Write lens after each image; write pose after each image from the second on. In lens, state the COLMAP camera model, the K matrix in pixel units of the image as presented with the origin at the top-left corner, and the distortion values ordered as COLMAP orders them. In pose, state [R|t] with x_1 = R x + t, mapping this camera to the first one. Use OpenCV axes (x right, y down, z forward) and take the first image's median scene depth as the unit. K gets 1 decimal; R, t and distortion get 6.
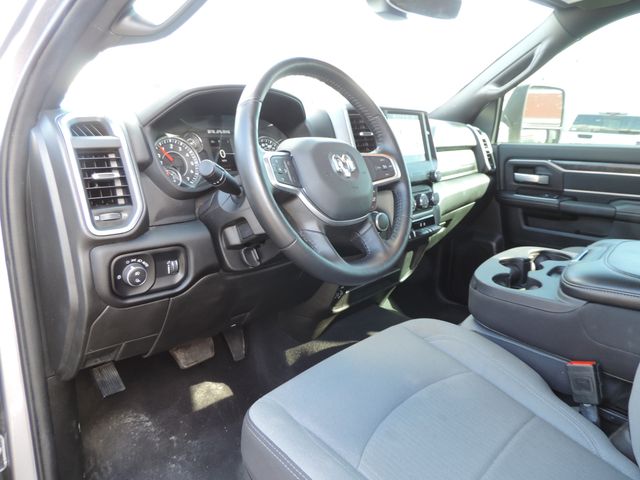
lens RADIAL K [[453.8, 0, 305.6], [0, 453.8, 237.1], [0, 0, 1]] dist [-0.033021, -0.002110]
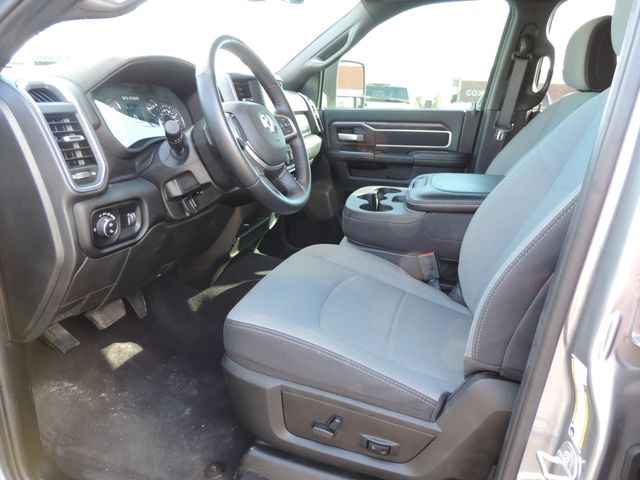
lens RADIAL K [[453.8, 0, 305.6], [0, 453.8, 237.1], [0, 0, 1]] dist [-0.033021, -0.002110]
pose [[0.905268, -0.127258, 0.405332, -0.277268], [0.102614, 0.991331, 0.082060, 0.048506], [-0.412261, -0.032694, 0.910479, -0.161021]]
